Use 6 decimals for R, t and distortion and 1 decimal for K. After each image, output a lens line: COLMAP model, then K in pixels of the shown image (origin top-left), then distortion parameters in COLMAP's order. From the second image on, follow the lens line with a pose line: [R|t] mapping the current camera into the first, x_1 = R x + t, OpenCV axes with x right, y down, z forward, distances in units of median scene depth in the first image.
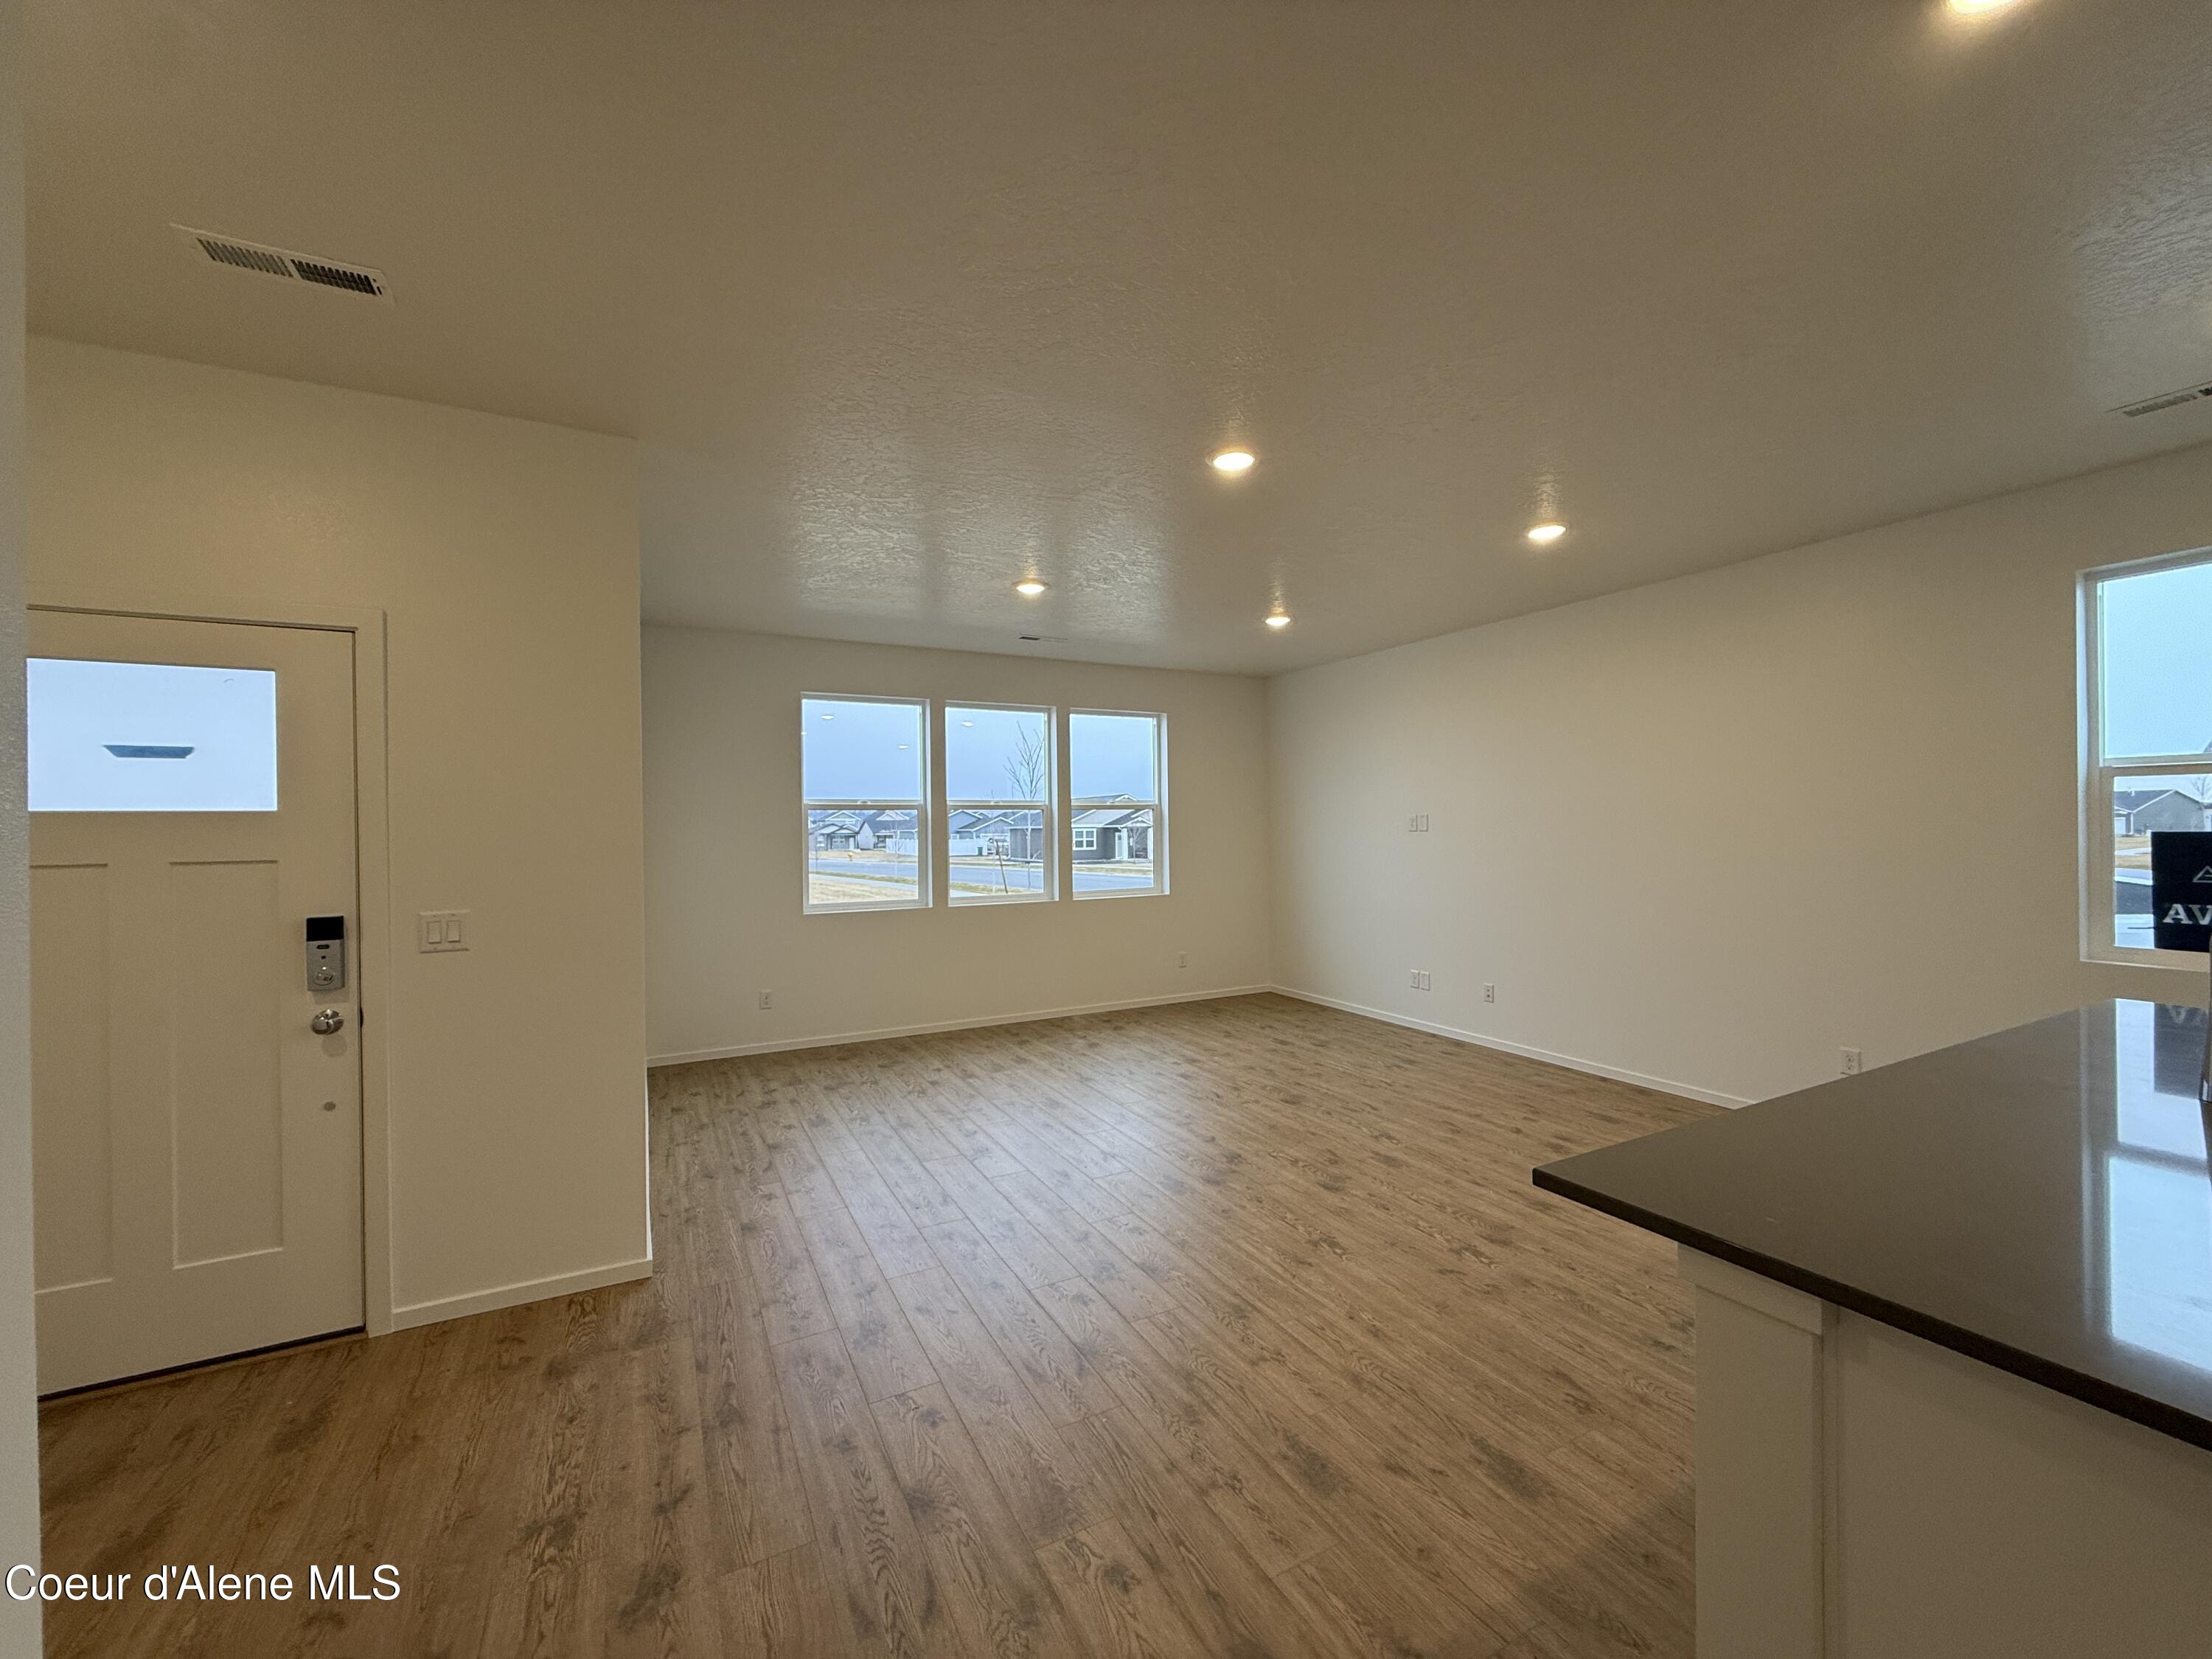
lens RADIAL K [[870.6, 0, 1099.6], [0, 870.6, 828.3], [0, 0, 1]] dist [-0.002486, 0.000868]
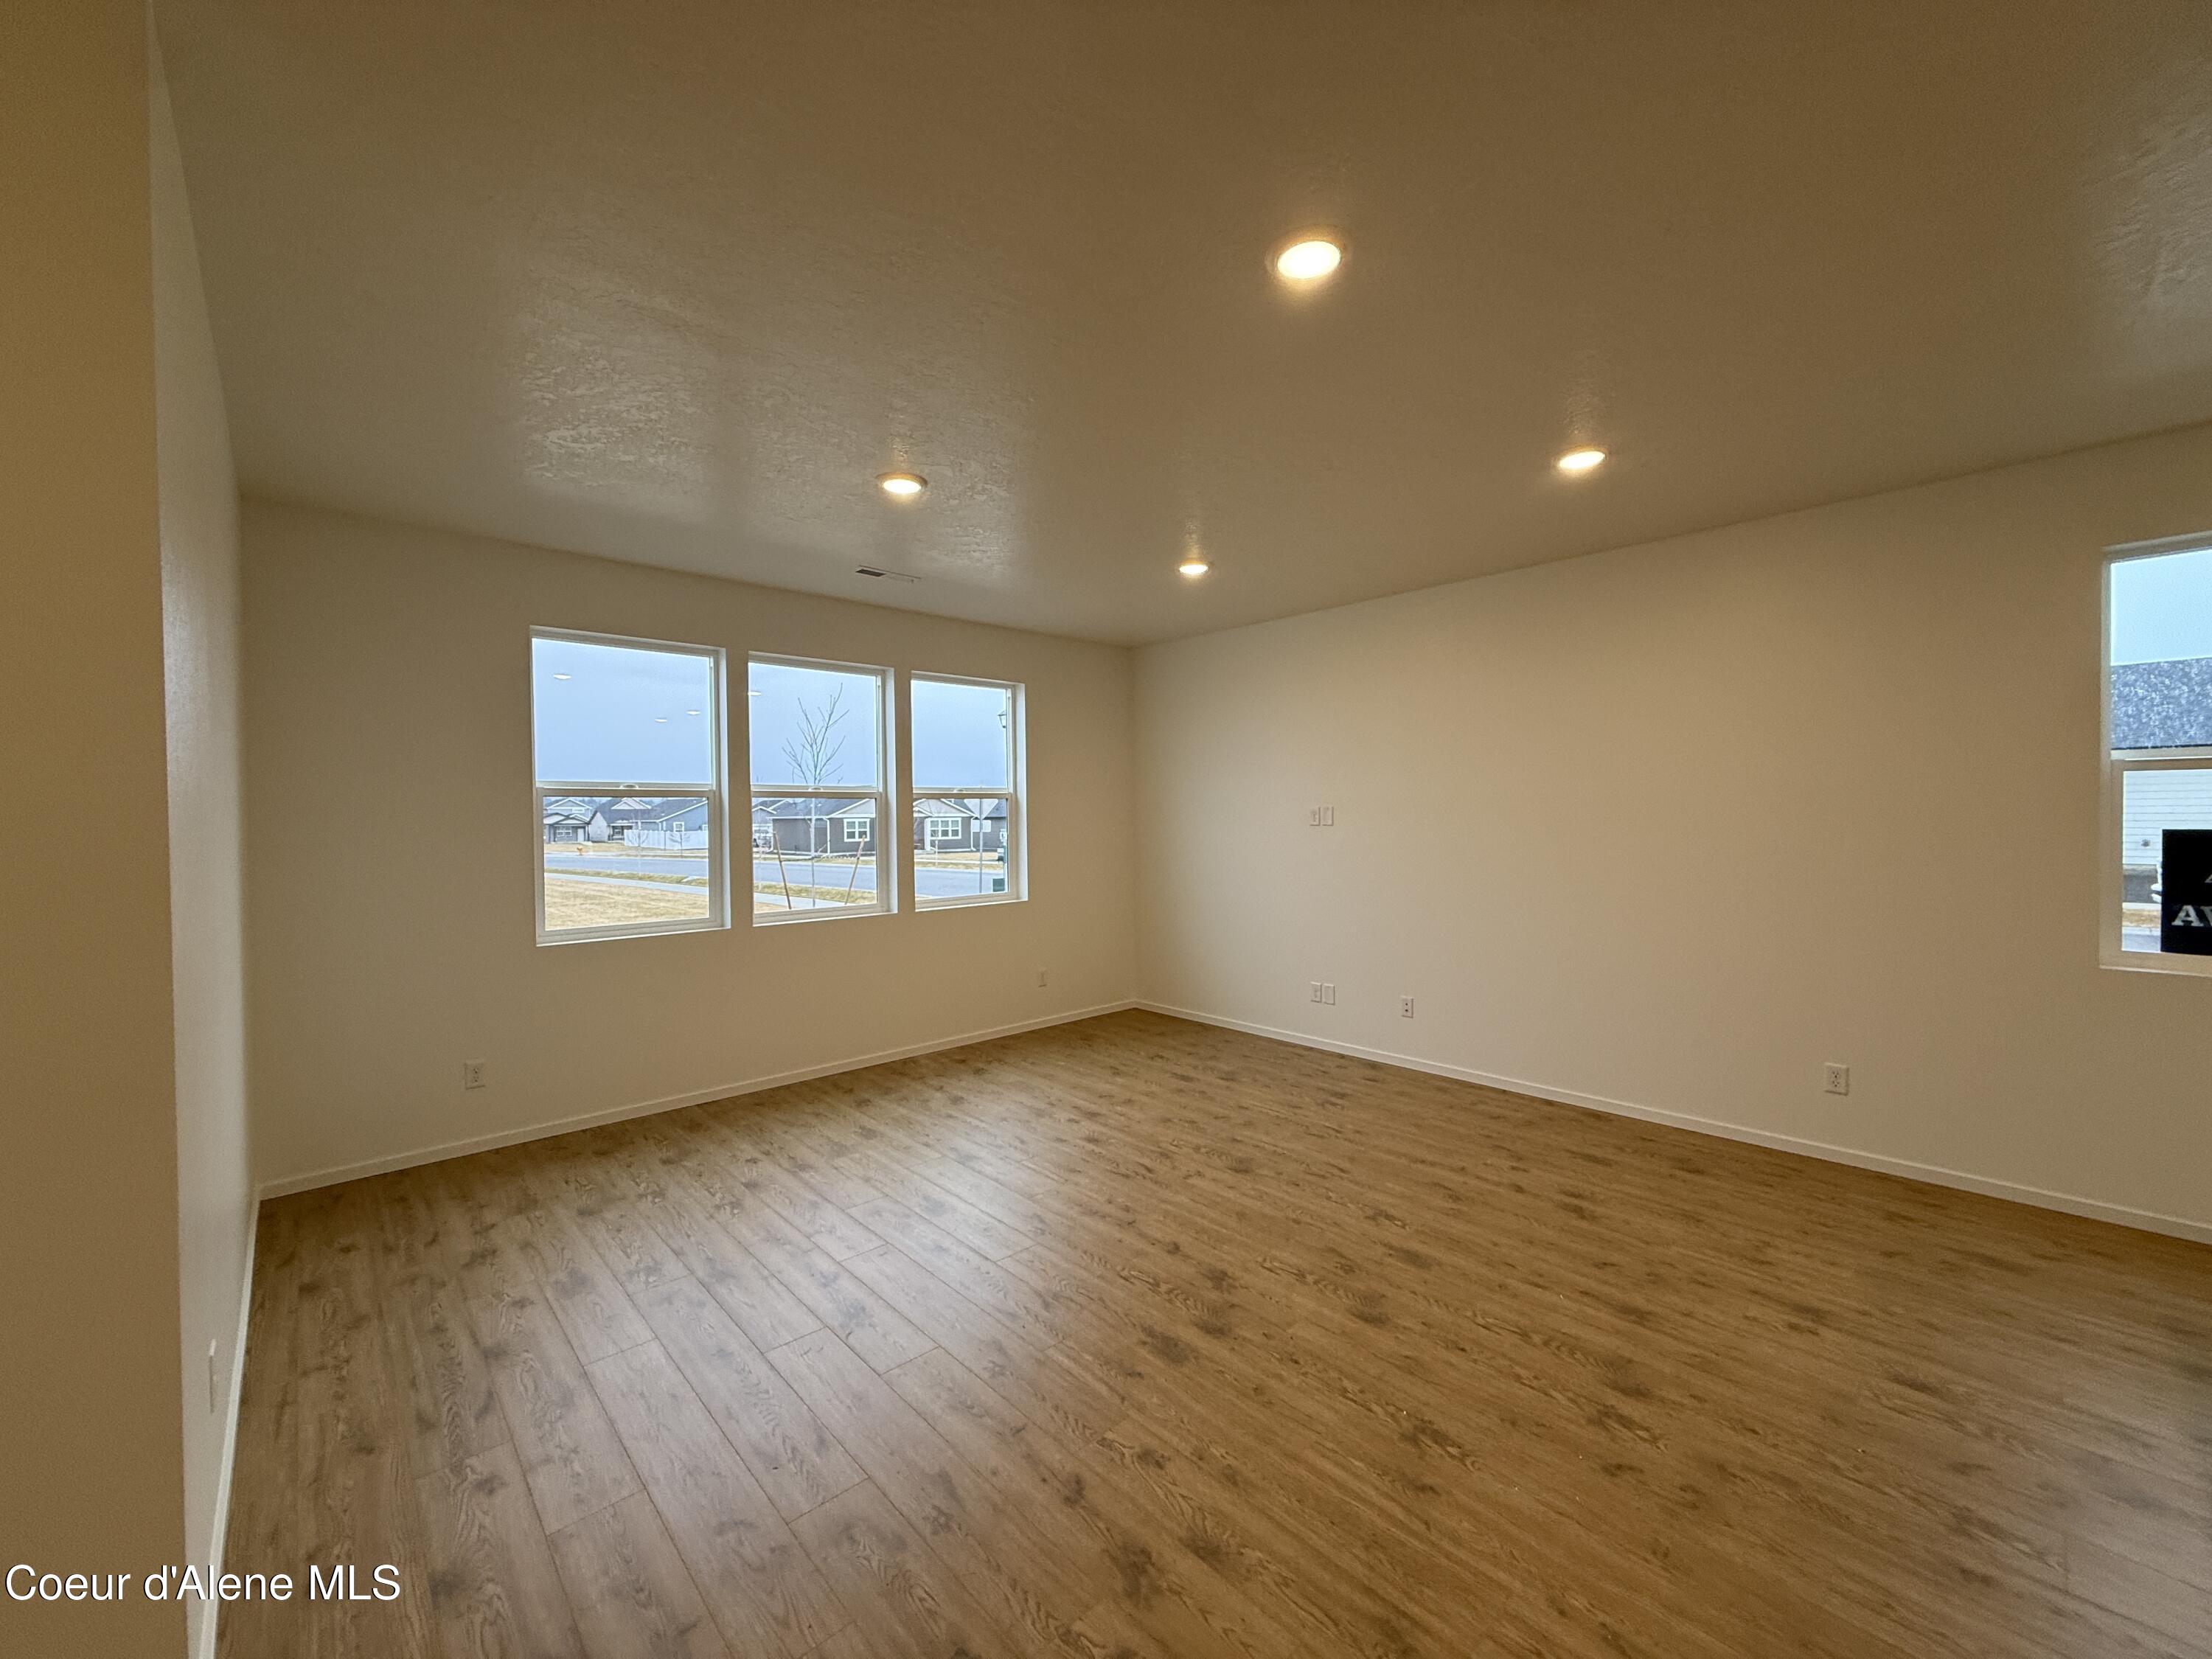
lens RADIAL K [[870.6, 0, 1099.6], [0, 870.6, 828.3], [0, 0, 1]] dist [-0.002486, 0.000868]
pose [[0.966160, -0.002138, 0.257936, -0.104493], [-0.000826, 0.999935, 0.011382, -0.004959], [-0.257944, -0.011209, 0.966095, 0.263963]]
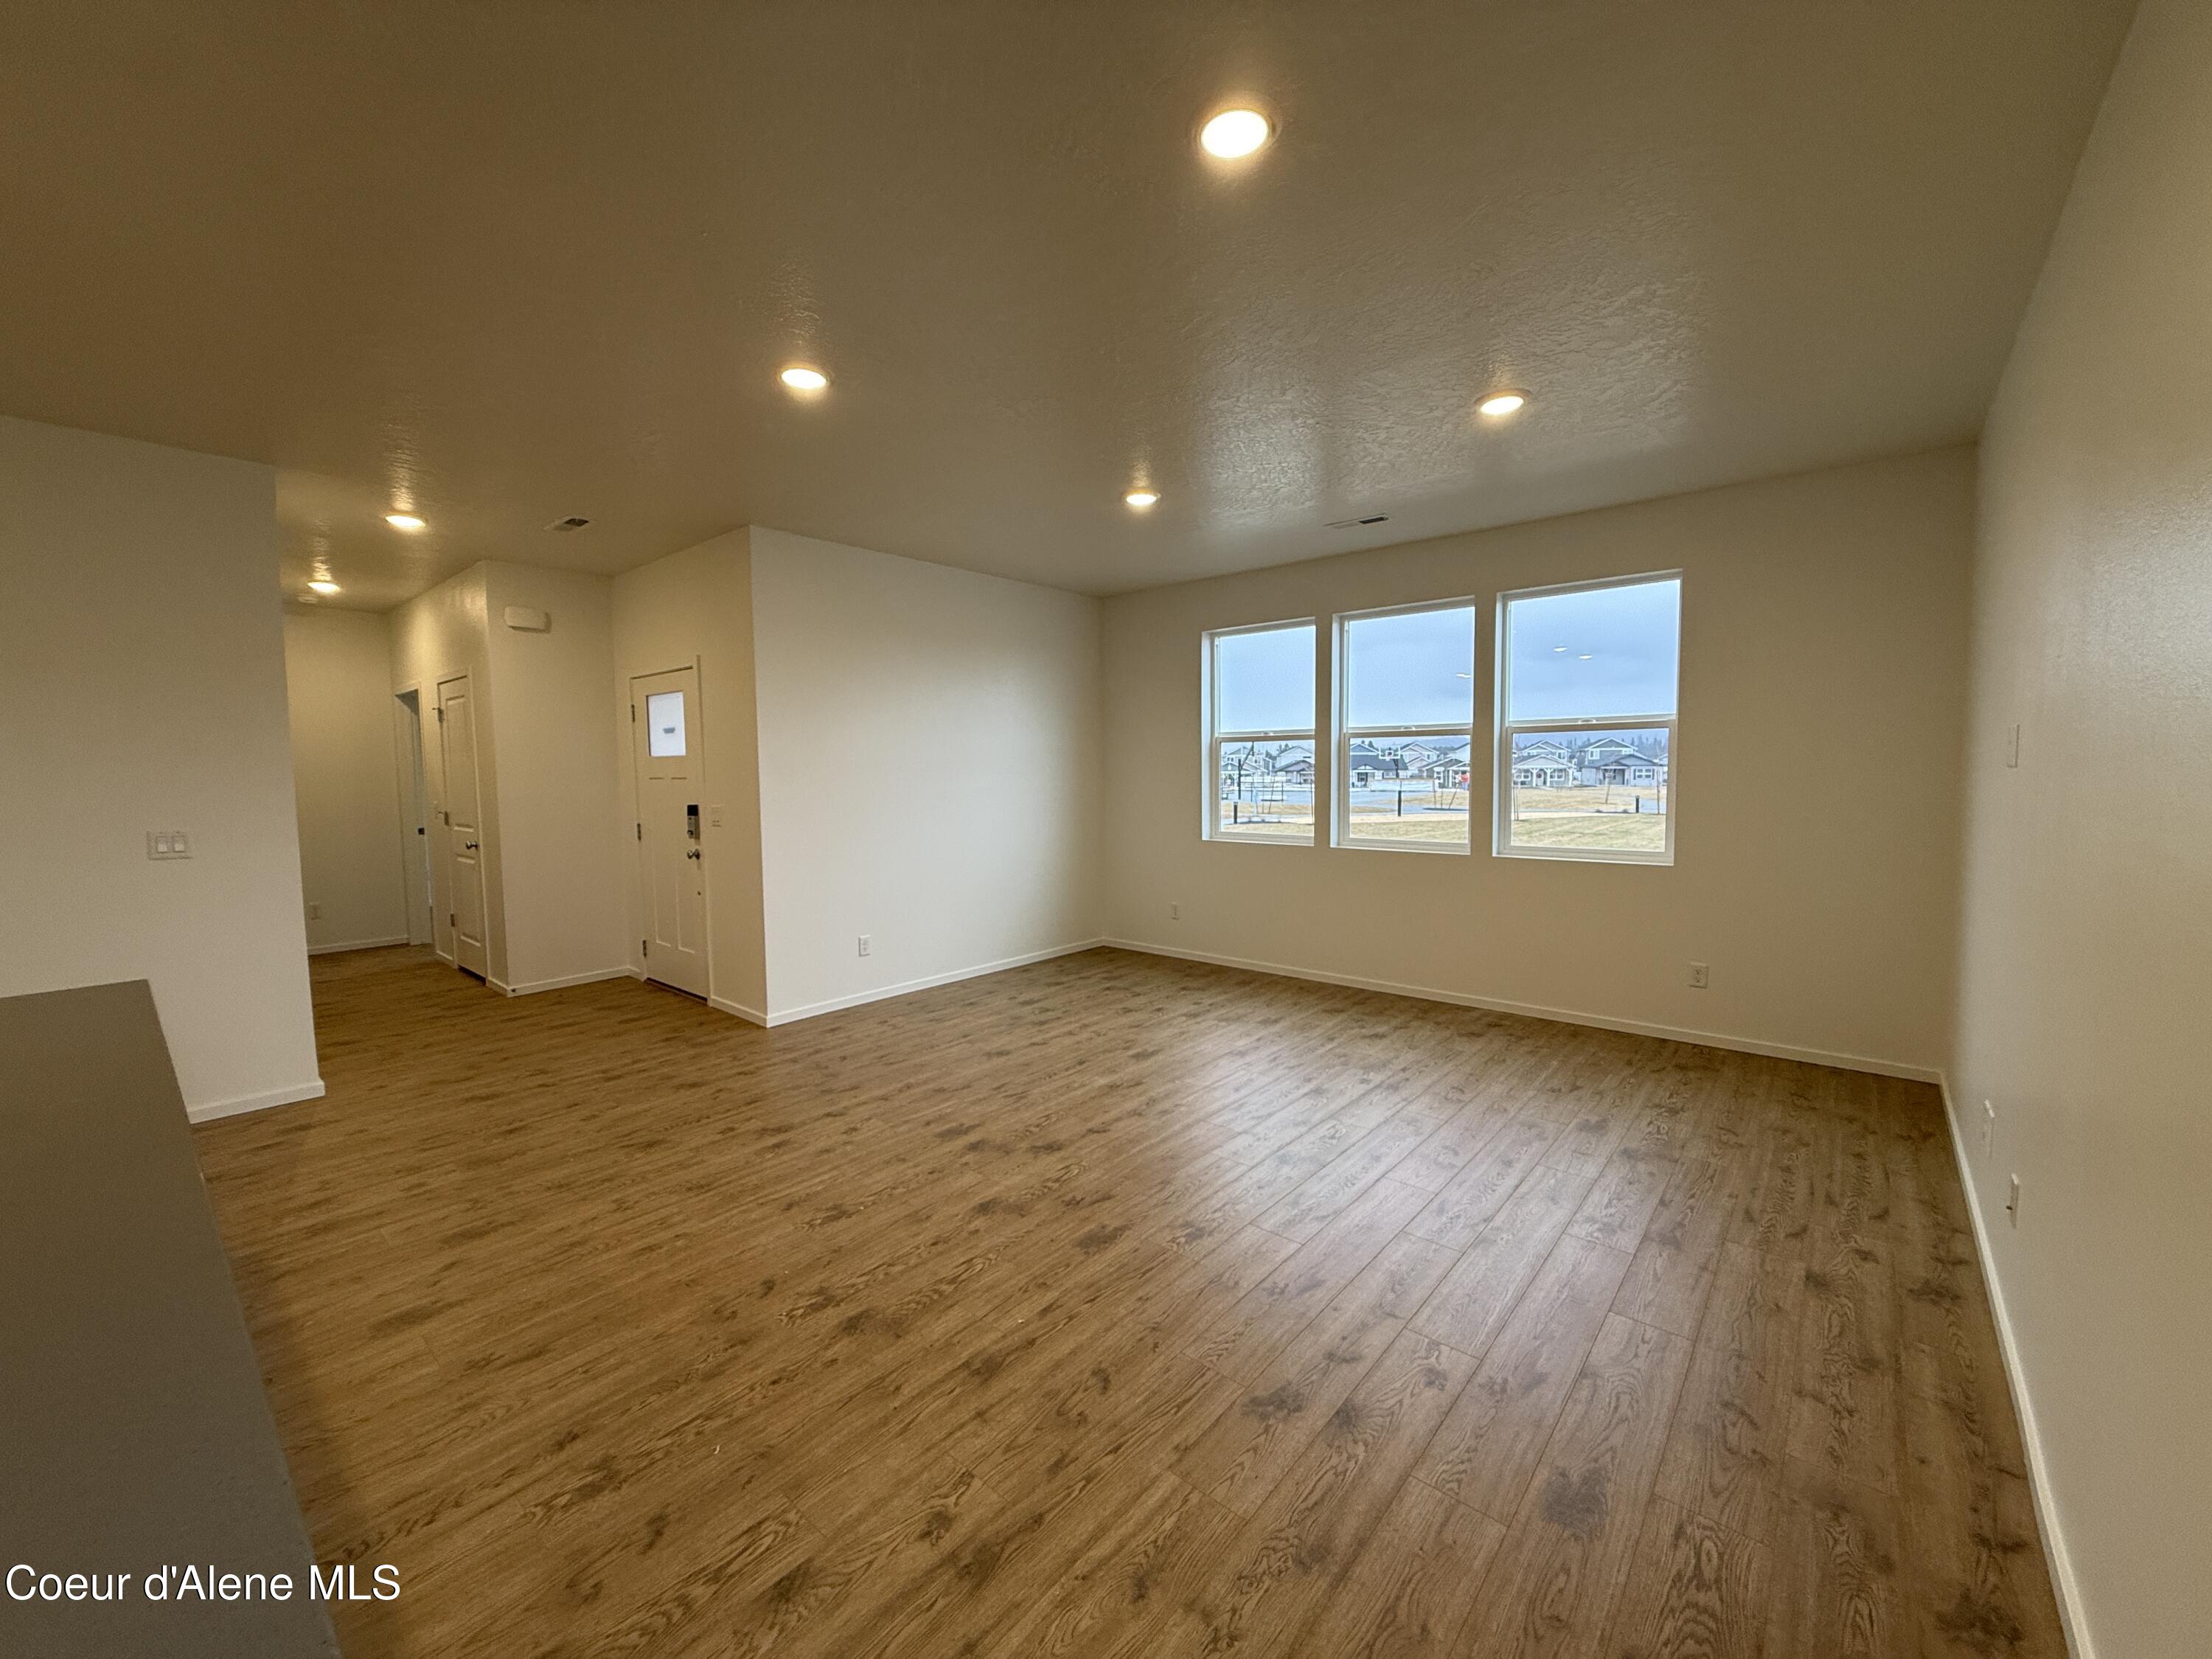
lens RADIAL K [[876.2, 0, 1100.8], [0, 876.2, 809.1], [0, 0, 1]] dist [-0.001403, 0.000282]
pose [[0.364456, 0.052895, -0.929717, 0.771688], [0.003927, 0.998289, 0.058336, -0.003831], [0.931212, -0.024912, 0.363625, 0.598309]]
